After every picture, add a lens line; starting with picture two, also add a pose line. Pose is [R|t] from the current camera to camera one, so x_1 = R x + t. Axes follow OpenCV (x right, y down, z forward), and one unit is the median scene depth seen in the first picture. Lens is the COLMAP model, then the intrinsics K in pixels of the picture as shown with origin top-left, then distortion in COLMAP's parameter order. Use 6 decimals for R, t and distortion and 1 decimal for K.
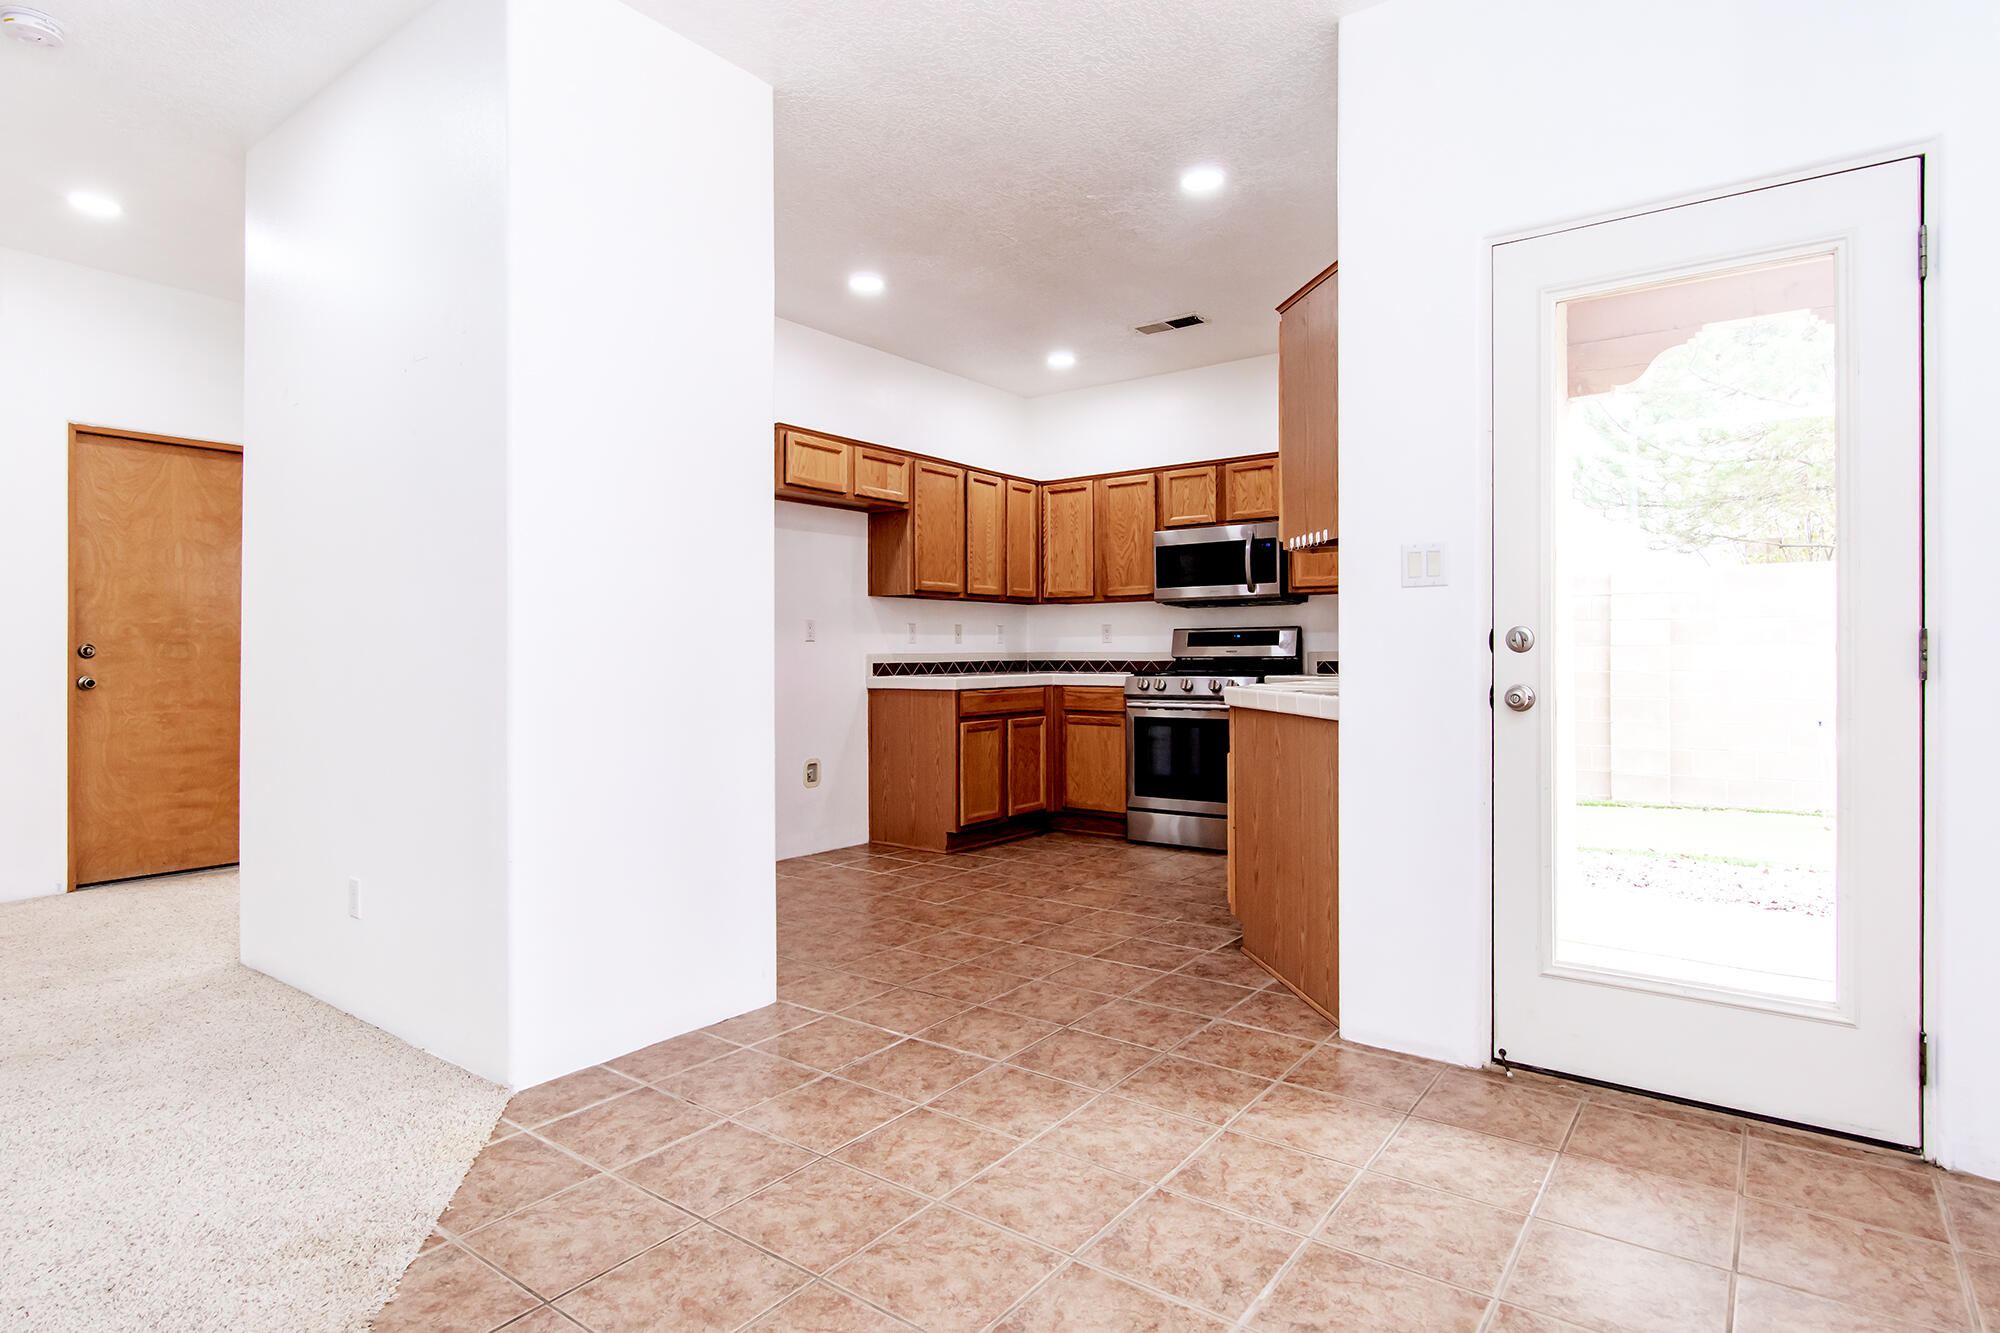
lens RADIAL K [[1041.9, 0, 973.2], [0, 1041.9, 650.2], [0, 0, 1]] dist [-0.005775, 0.000994]
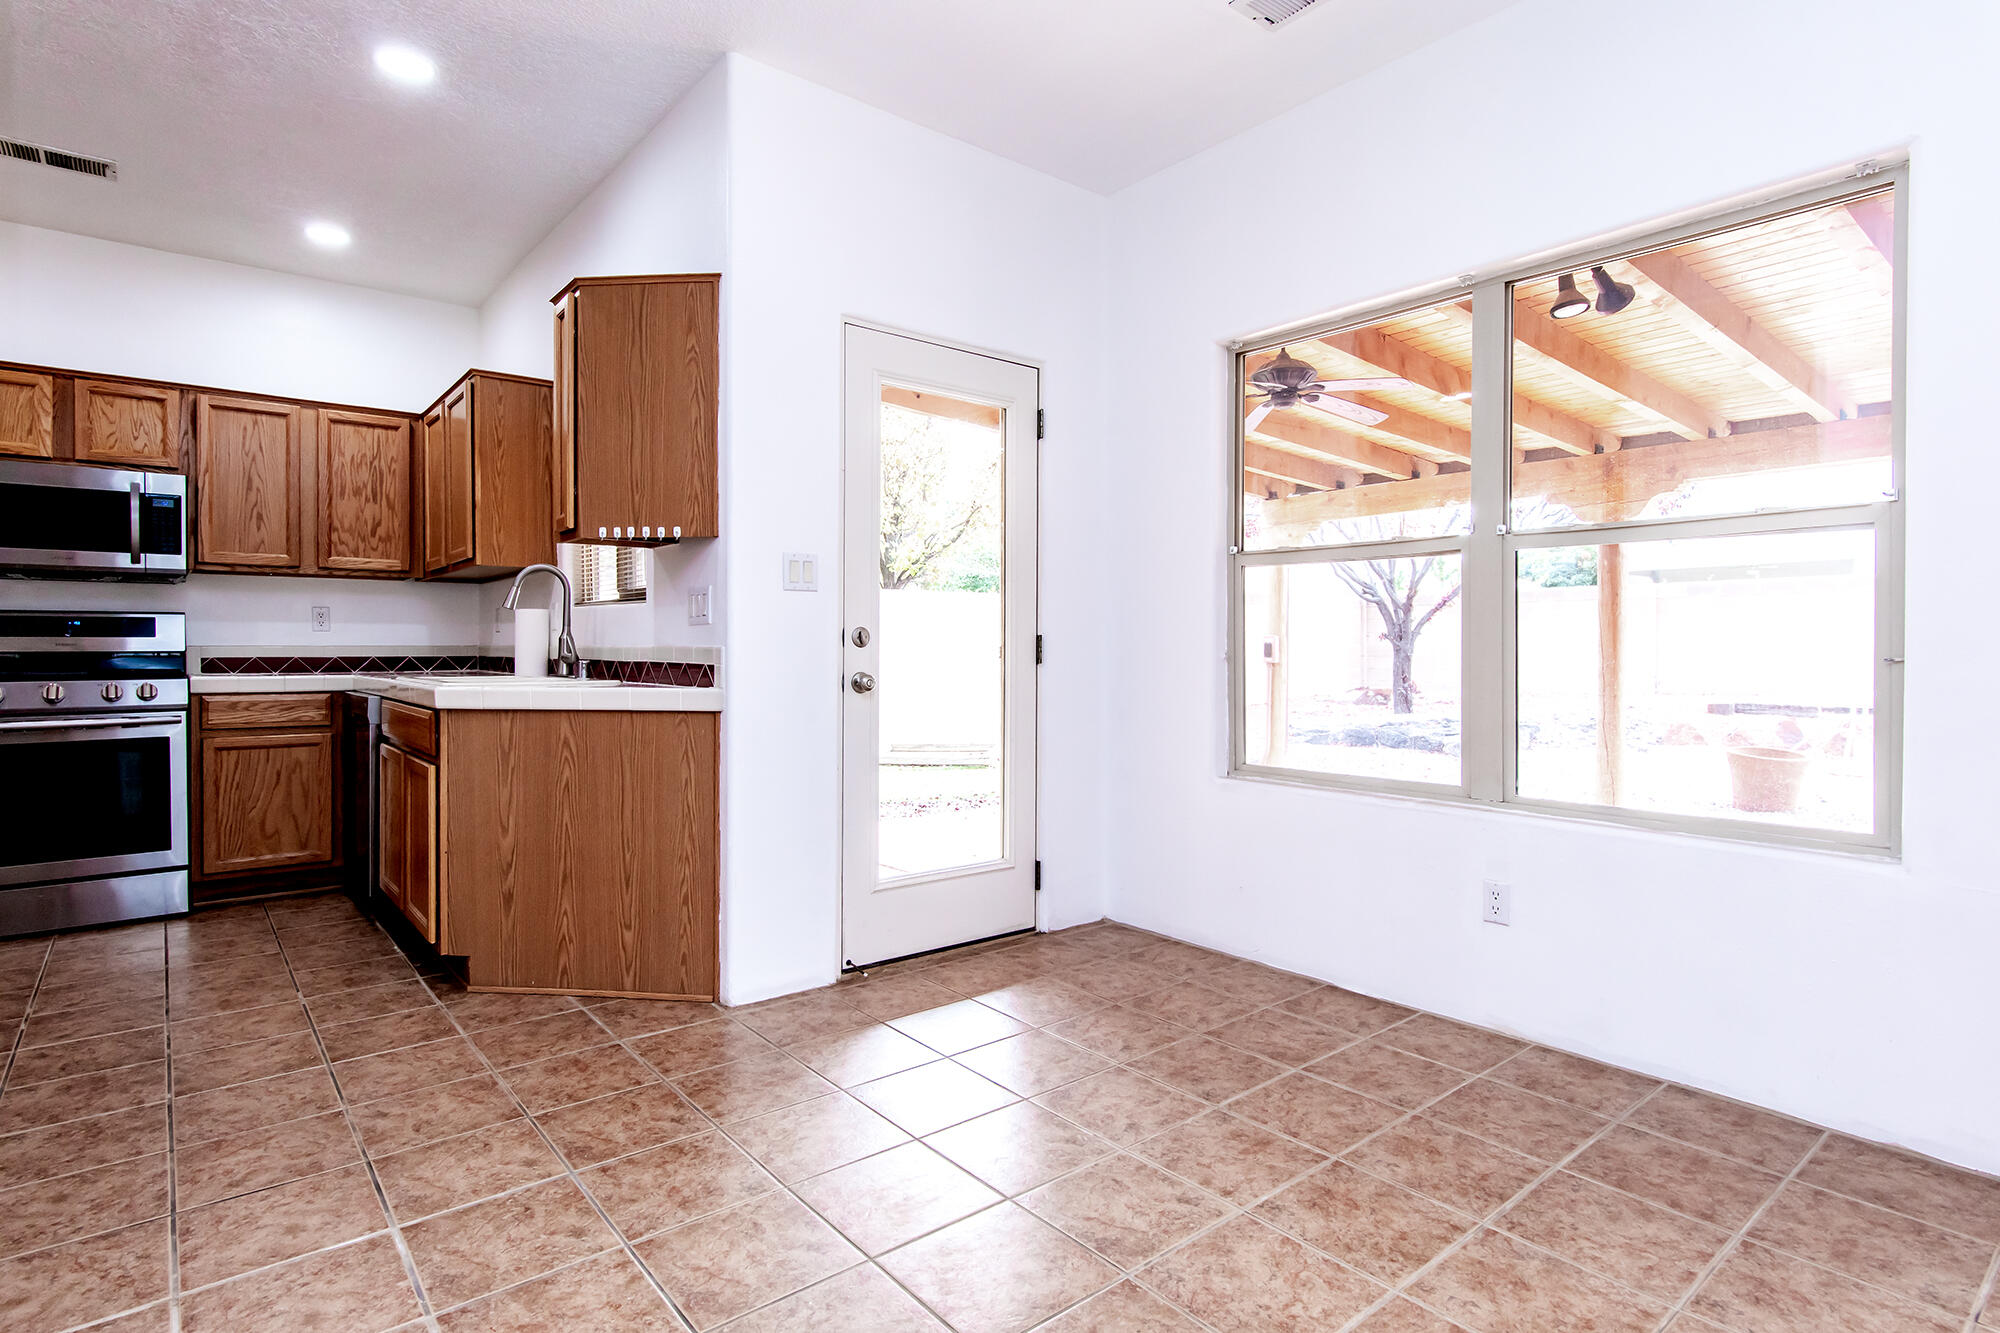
lens RADIAL K [[1041.9, 0, 988.8], [0, 1041.9, 650.4], [0, 0, 1]] dist [-0.005775, 0.000994]
pose [[0.233149, -0.000183, 0.972441, -0.611412], [-0.003553, 0.999993, 0.001041, 0.004422], [-0.972435, -0.003698, 0.233147, 0.483613]]
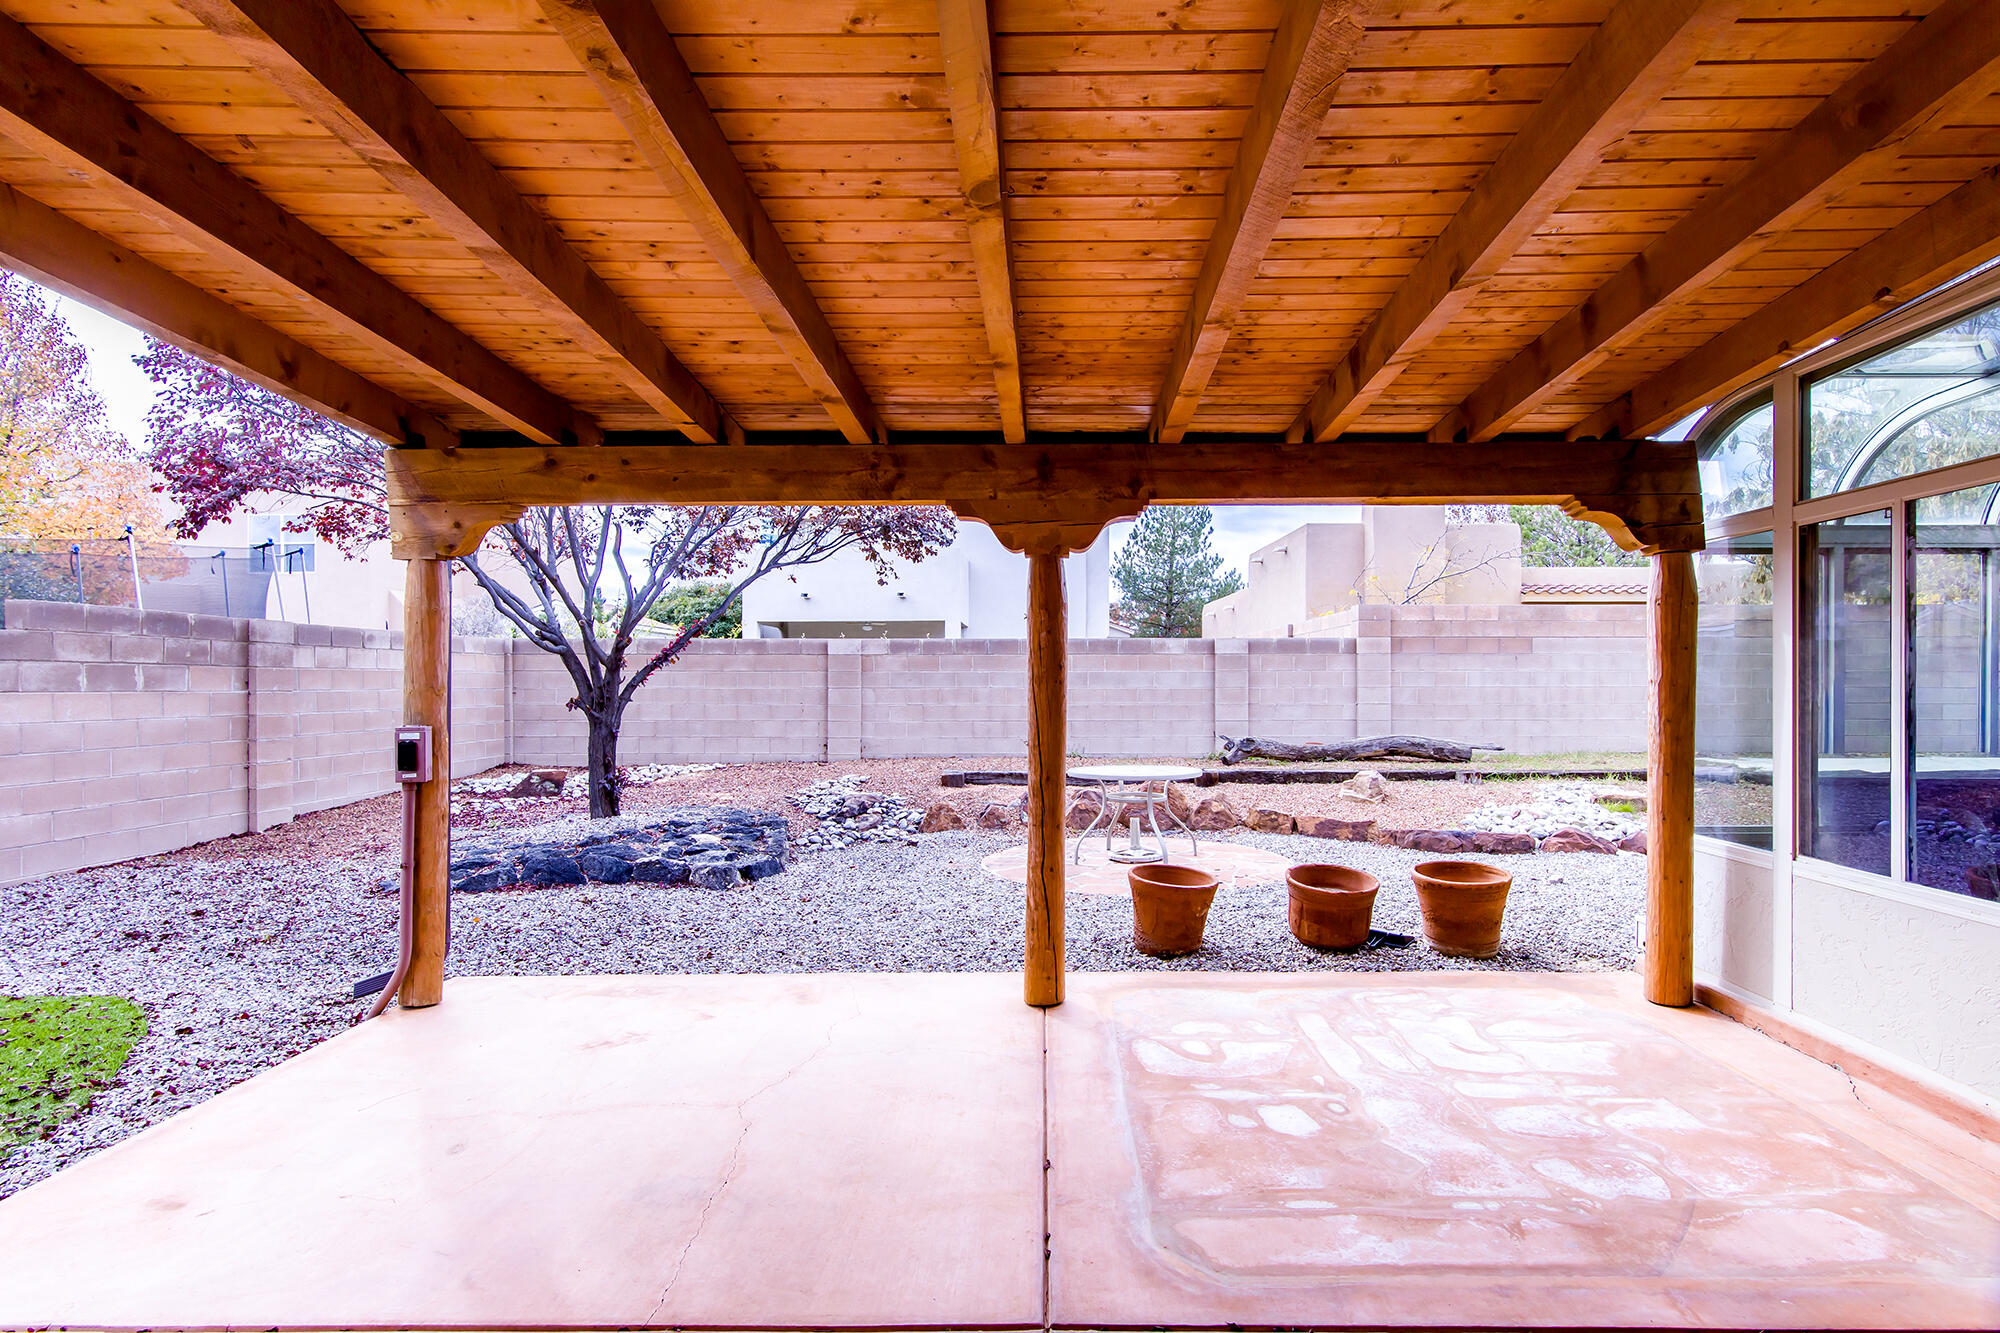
lens RADIAL K [[956.0, 0, 1011.9], [0, 956.0, 672.9], [0, 0, 1]] dist [0.002327, 0.000242]
pose [[-0.606892, 0.008265, 0.794742, 1.015873], [-0.001606, 0.999931, -0.011626, -0.105157], [-0.794783, -0.008332, -0.606837, 0.545254]]
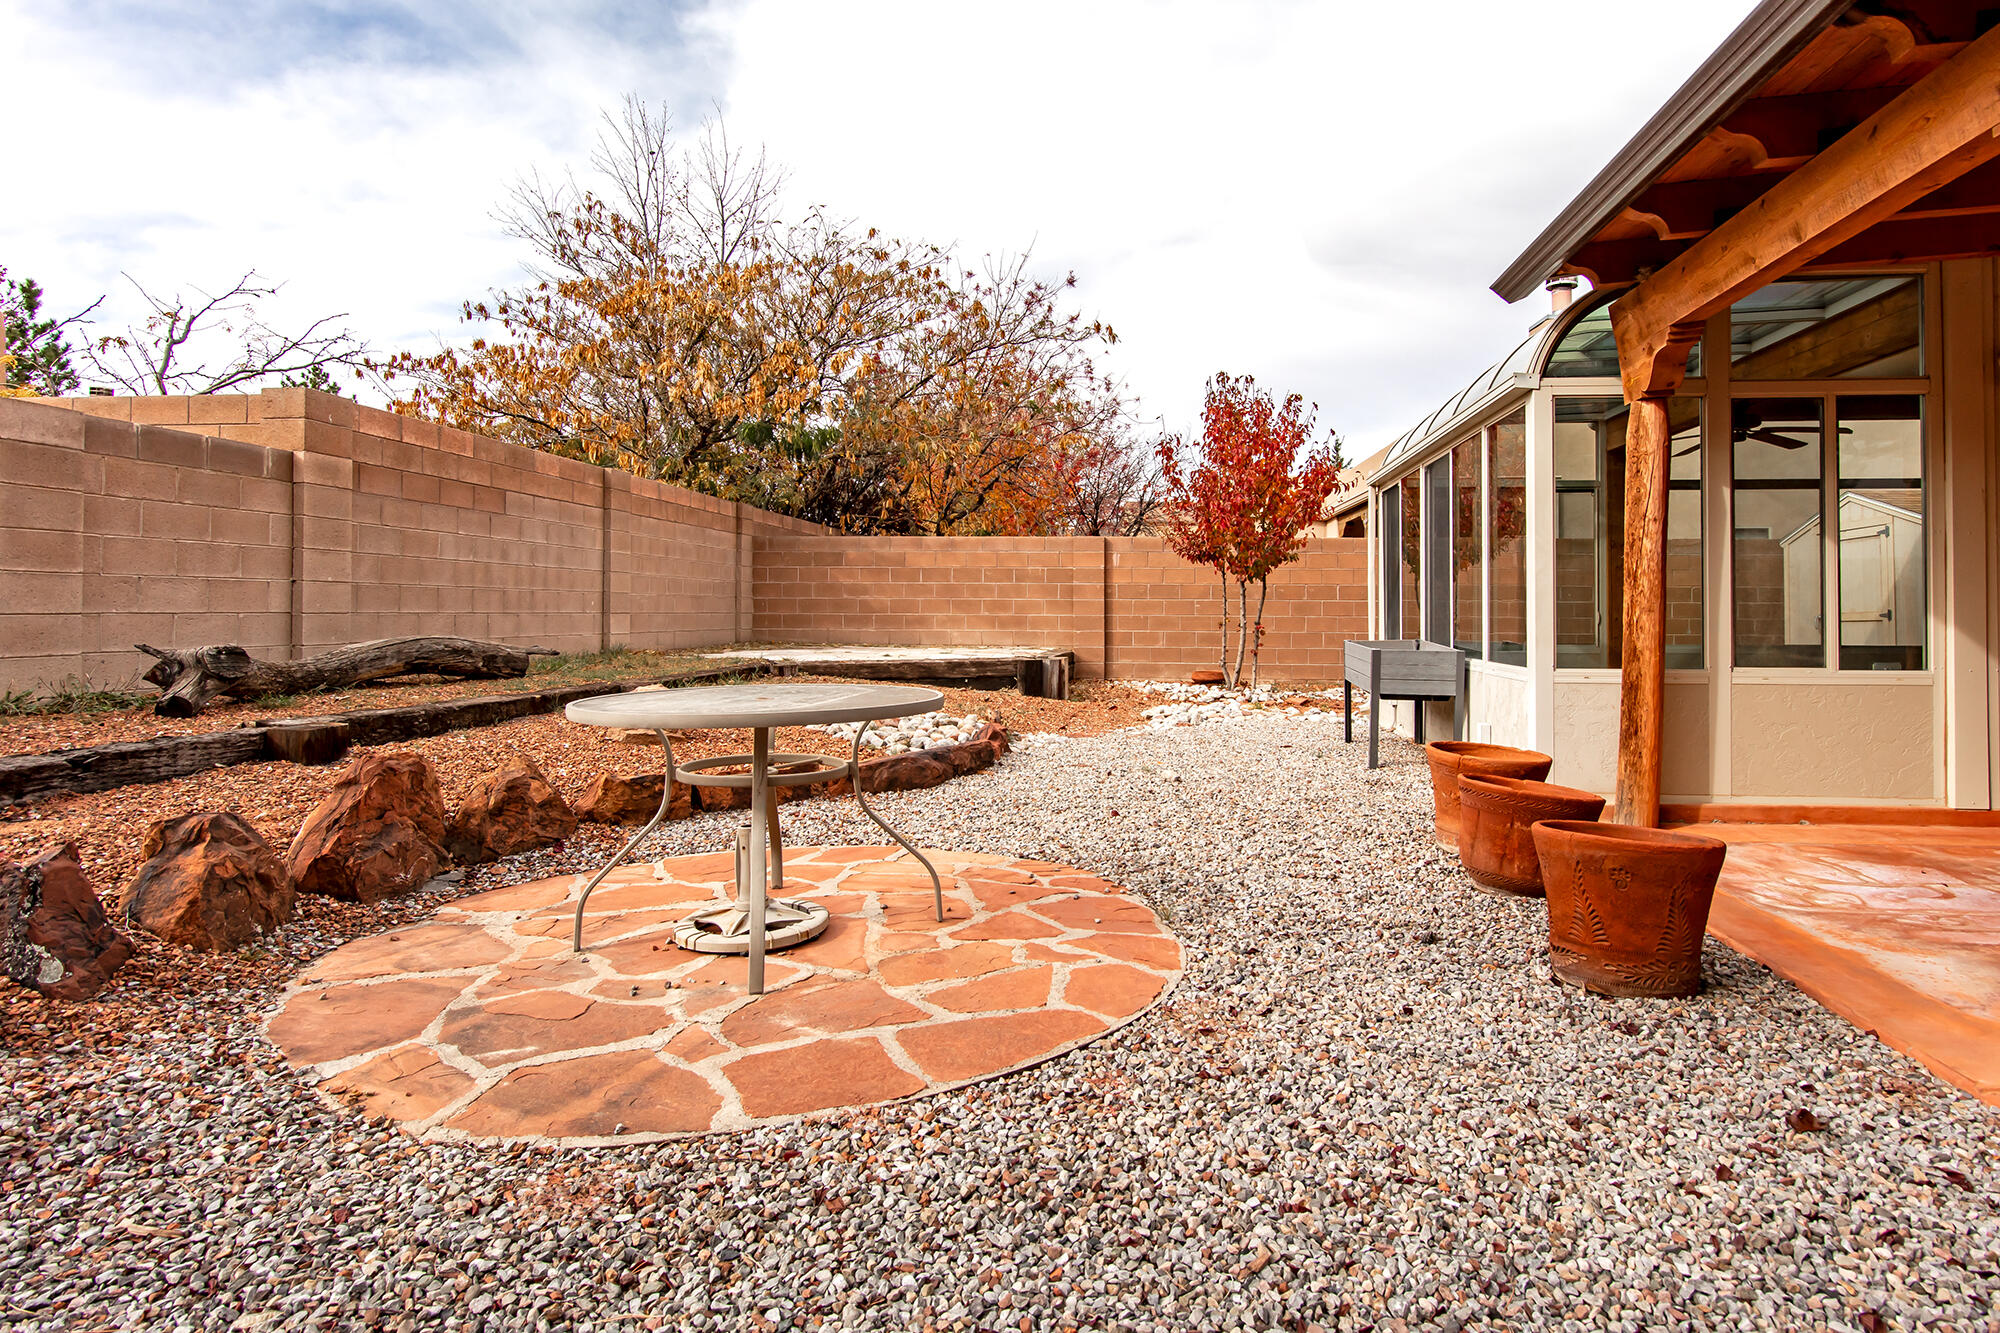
lens RADIAL K [[1101.6, 0, 1035.5], [0, 1101.6, 611.9], [0, 0, 1]] dist [0.003839, 0.000572]
pose [[-0.857911, -0.002202, -0.513793, 3.238632], [0.001256, 0.999979, -0.006383, 0.062435], [0.513796, -0.006122, -0.857890, -0.244106]]
